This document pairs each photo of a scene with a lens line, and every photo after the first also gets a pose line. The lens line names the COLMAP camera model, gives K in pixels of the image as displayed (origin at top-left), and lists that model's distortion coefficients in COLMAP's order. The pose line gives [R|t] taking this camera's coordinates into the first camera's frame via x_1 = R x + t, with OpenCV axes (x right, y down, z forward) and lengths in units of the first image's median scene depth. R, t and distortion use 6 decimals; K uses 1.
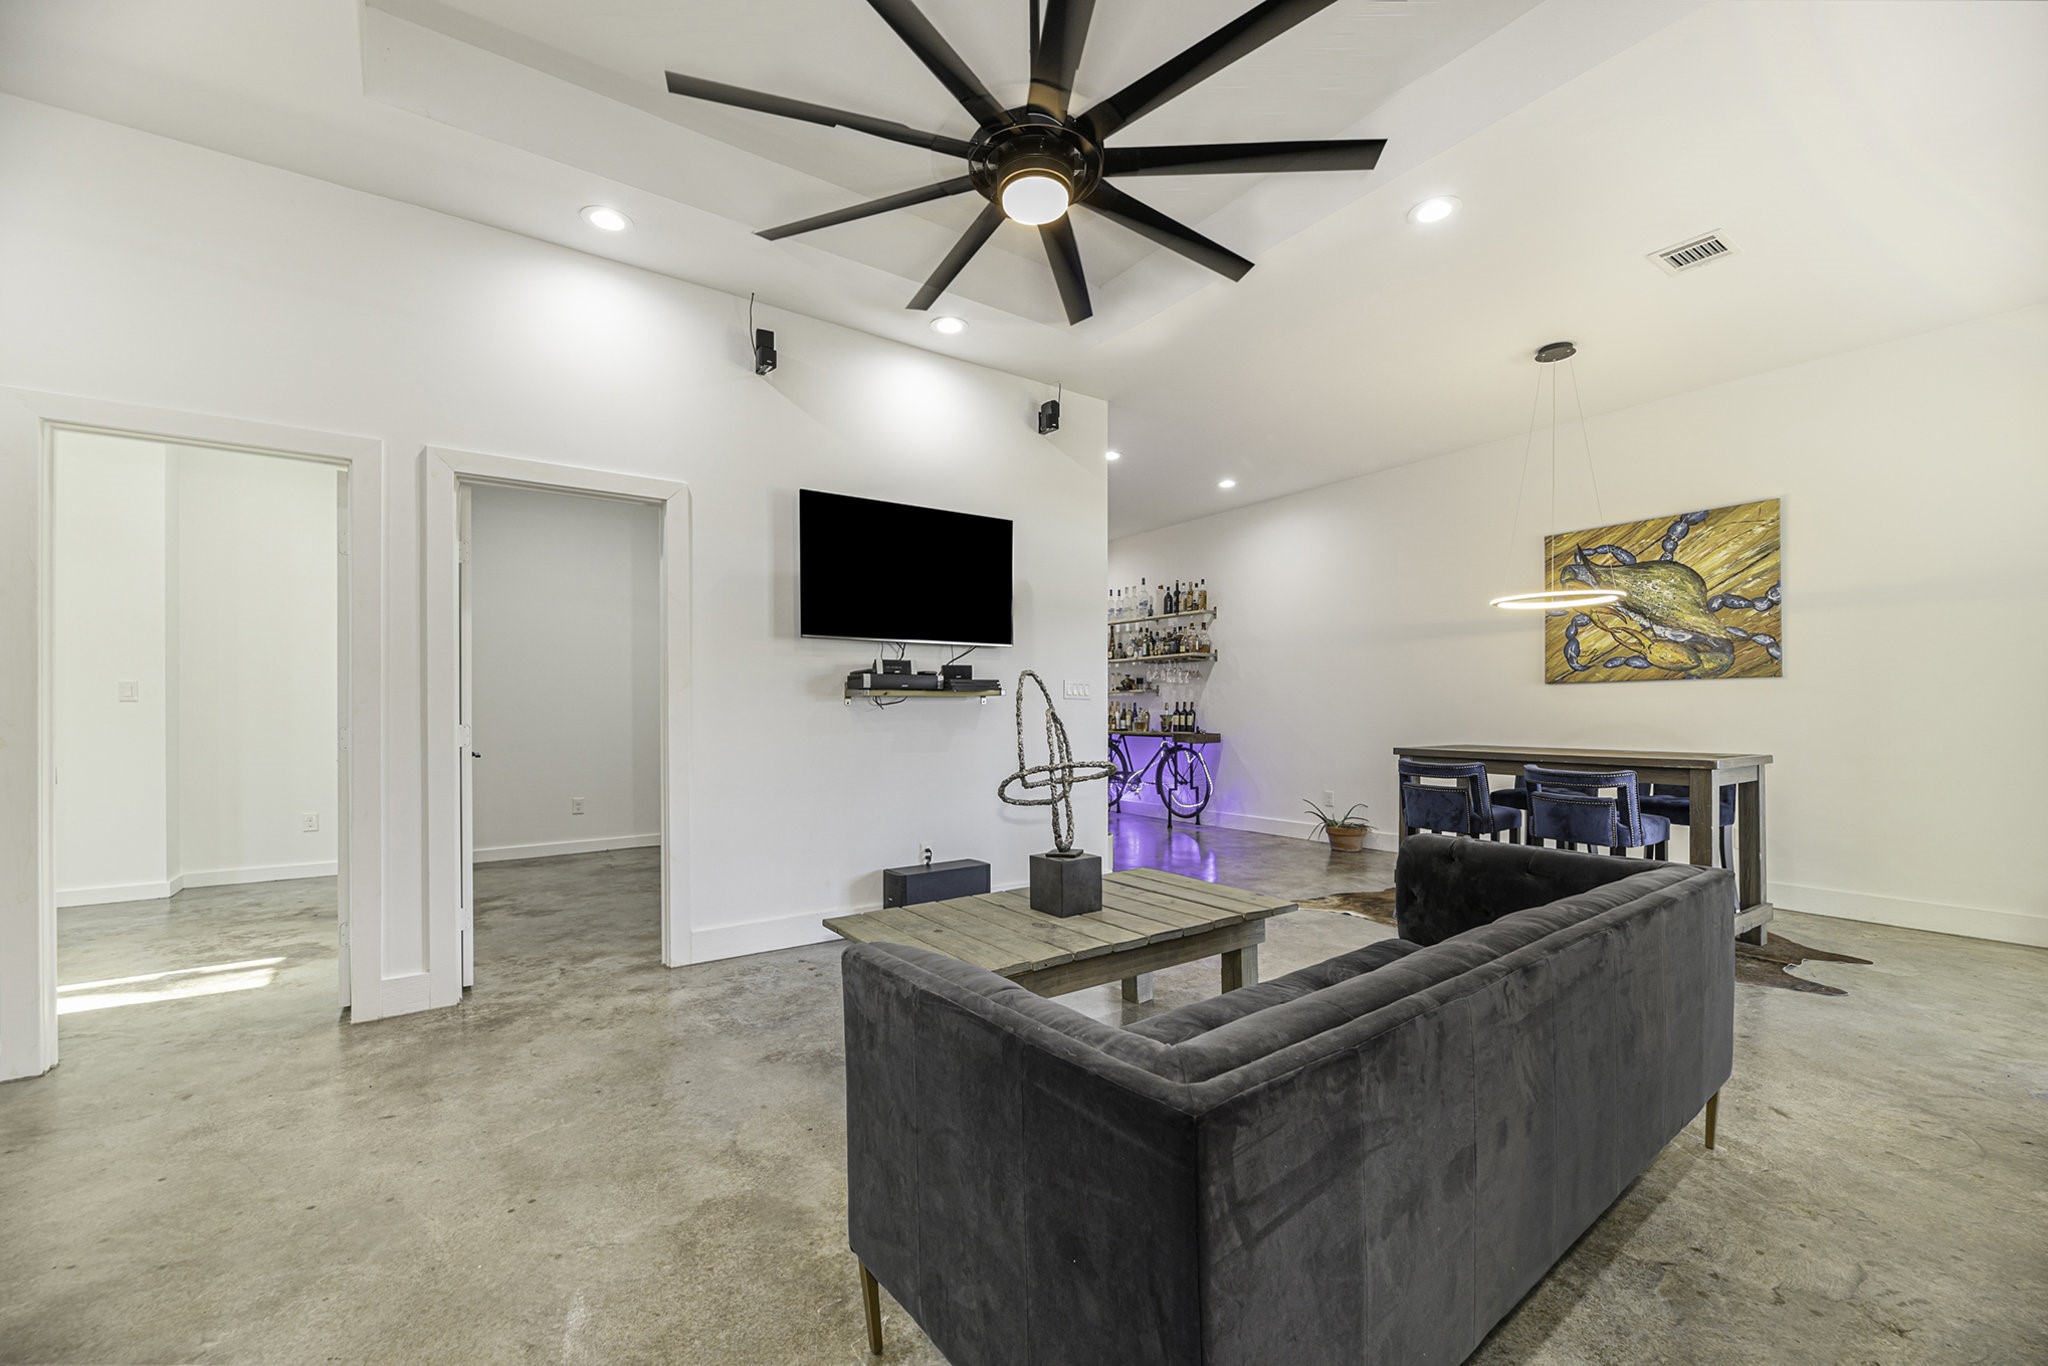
lens RADIAL K [[819.0, 0, 1024.0], [0, 819.0, 698.9], [0, 0, 1]] dist [-0.000633, -0.000127]
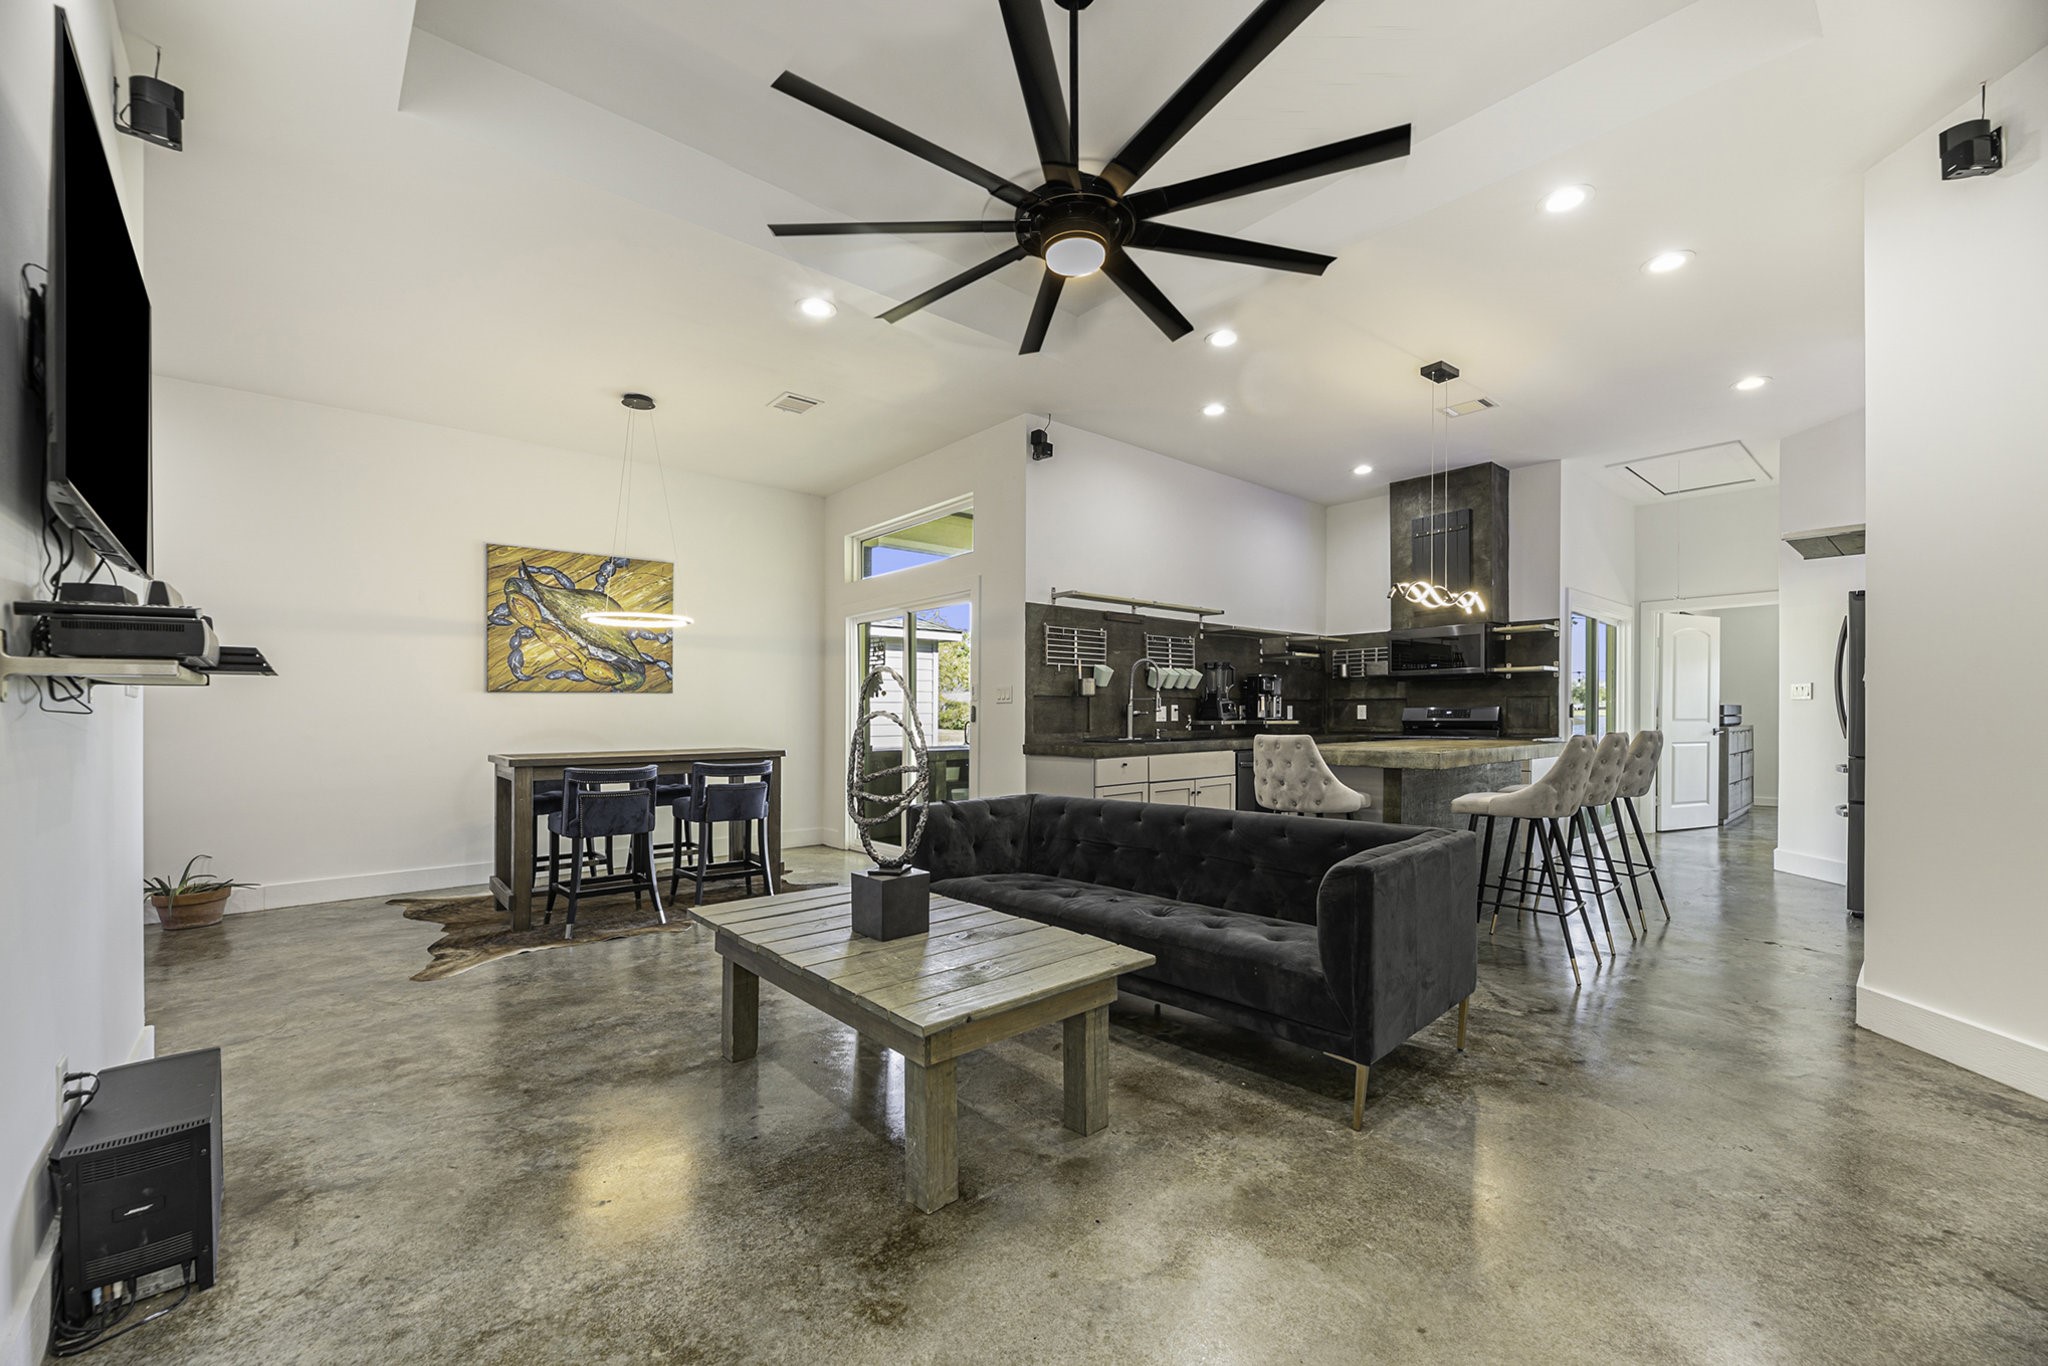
lens RADIAL K [[819.0, 0, 1025.5], [0, 819.0, 716.7], [0, 0, 1]] dist [-0.000633, -0.000127]
pose [[-0.096310, -0.000244, 0.995351, -0.467652], [-0.005426, 0.999985, -0.000280, 0.009331], [-0.995337, -0.005428, -0.096310, 0.504619]]
